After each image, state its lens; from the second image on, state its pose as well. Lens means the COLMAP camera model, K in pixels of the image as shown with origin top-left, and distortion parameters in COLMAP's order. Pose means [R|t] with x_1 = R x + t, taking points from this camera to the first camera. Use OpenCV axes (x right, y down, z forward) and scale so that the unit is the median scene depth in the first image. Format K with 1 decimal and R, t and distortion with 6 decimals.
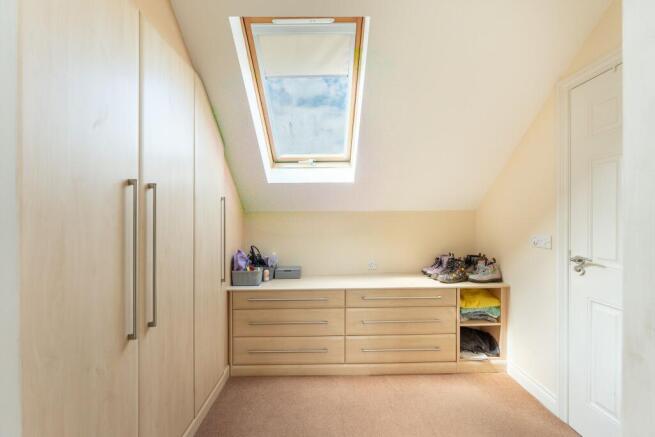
lens RADIAL K [[261.6, 0, 327.0], [0, 261.6, 216.2], [0, 0, 1]] dist [-0.000055, 0.000003]
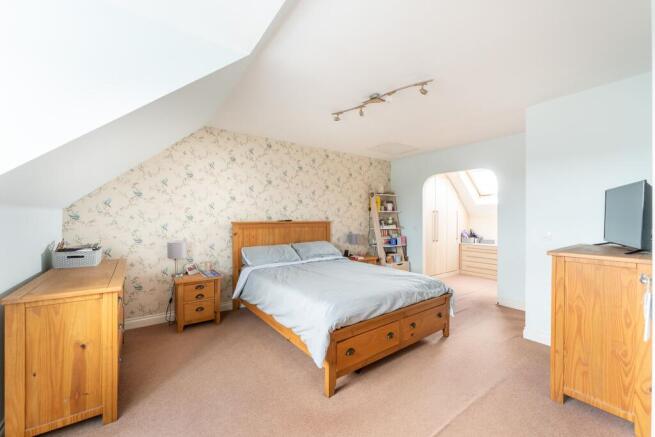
lens RADIAL K [[261.6, 0, 327.0], [0, 261.6, 216.2], [0, 0, 1]] dist [-0.000055, 0.000003]
pose [[0.586660, -0.003887, -0.809824, 1.038393], [0.001725, 0.999992, -0.003550, -0.008077], [0.809832, 0.000686, 0.586662, -1.767634]]
